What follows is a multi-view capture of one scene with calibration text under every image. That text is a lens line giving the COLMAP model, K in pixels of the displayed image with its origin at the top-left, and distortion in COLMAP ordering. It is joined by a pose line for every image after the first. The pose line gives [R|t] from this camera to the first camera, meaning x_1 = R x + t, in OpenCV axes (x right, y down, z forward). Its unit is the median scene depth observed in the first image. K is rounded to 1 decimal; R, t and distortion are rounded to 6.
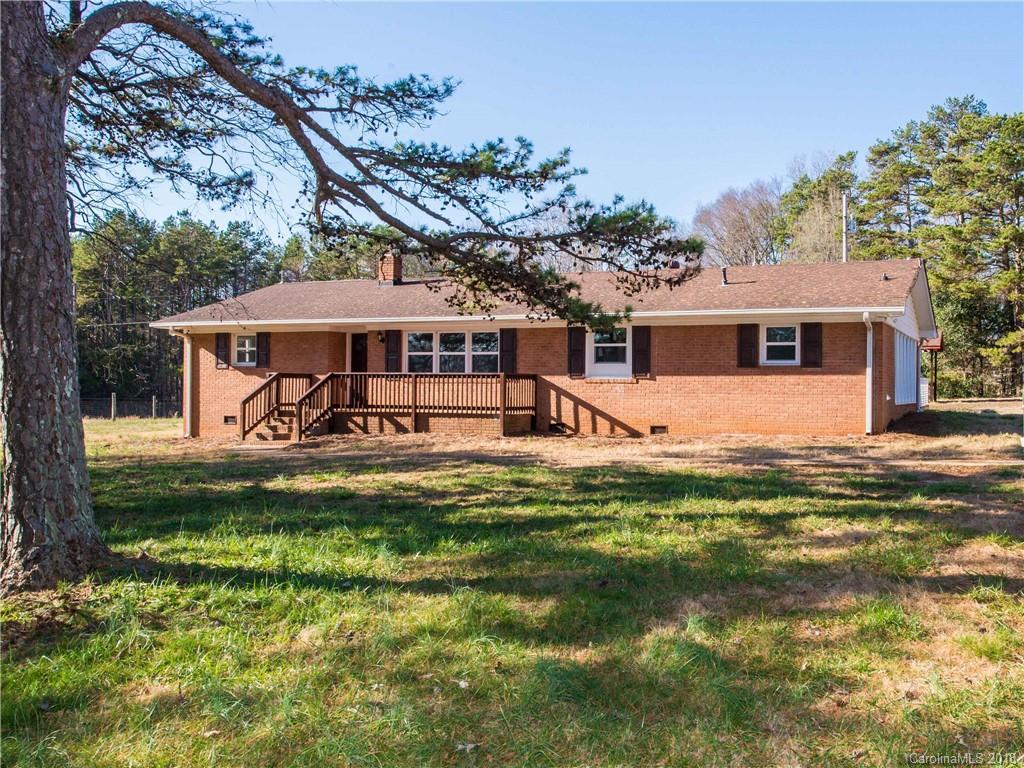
lens RADIAL K [[1017.5, 0, 680.2], [0, 1017.5, 379.4], [0, 0, 1]] dist [0.003510, -0.005057]
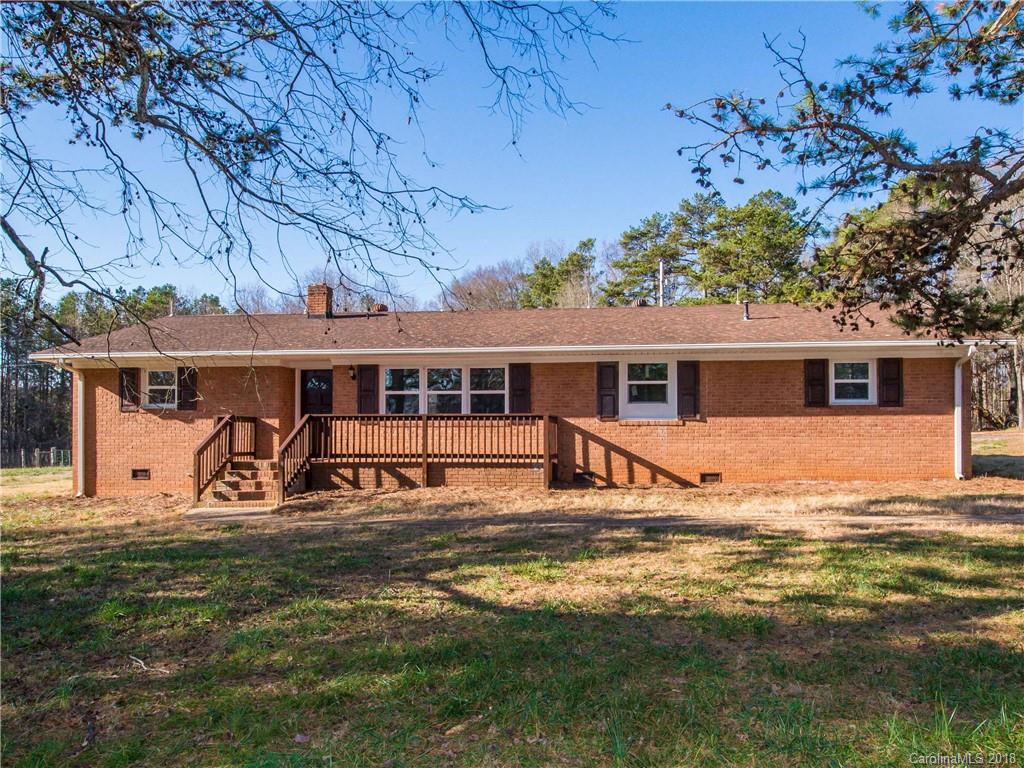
lens RADIAL K [[758.4, 0, 512.0], [0, 758.4, 384.0], [0, 0, 1]] dist [0.000903, -0.000574]
pose [[0.972359, 0.008884, 0.233321, -0.343913], [0.005005, 0.998253, -0.058871, 0.005896], [-0.233436, 0.058411, 0.970616, 0.393179]]
